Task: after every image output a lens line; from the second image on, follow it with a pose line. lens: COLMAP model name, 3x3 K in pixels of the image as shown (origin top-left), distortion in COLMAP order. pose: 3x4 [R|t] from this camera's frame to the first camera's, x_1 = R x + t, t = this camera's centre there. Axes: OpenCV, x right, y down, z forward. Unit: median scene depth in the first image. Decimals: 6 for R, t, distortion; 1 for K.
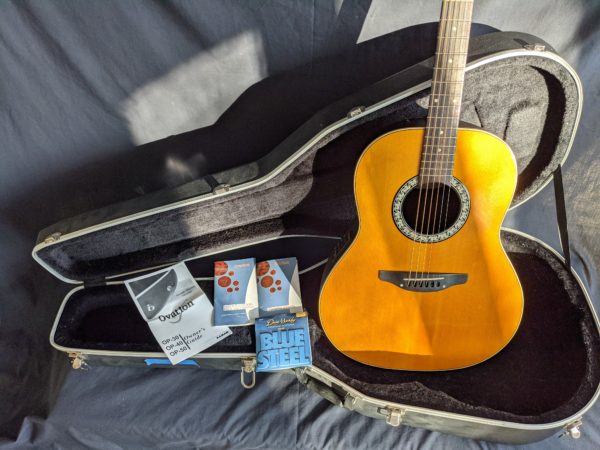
lens RADIAL K [[476.6, 0, 301.1], [0, 476.6, 208.6], [0, 0, 1]] dist [0.050719, -0.099101]
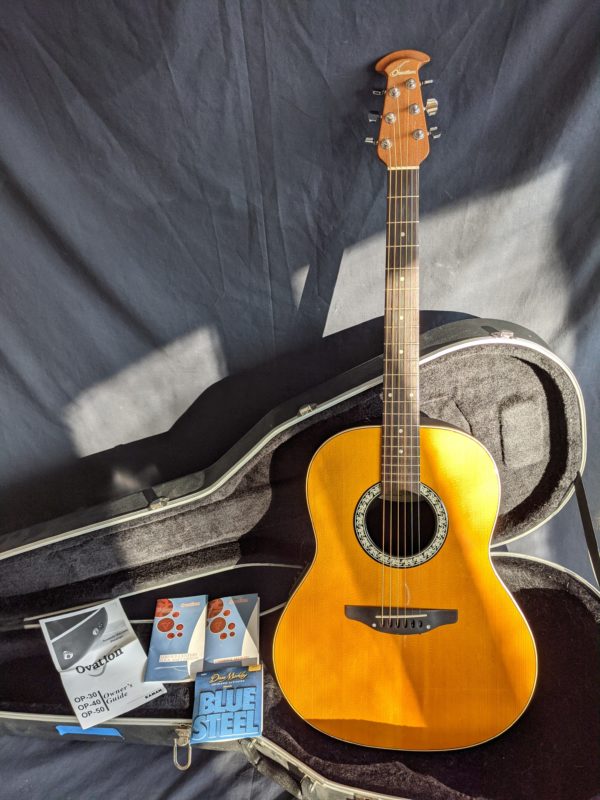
lens RADIAL K [[635.5, 0, 302.9], [0, 635.5, 389.1], [0, 0, 1]] dist [0.050719, -0.099101]
pose [[0.996580, -0.021816, -0.079703, 0.174375], [0.000551, 0.966254, -0.257591, 0.052396], [0.082633, 0.256666, 0.962961, -0.113733]]
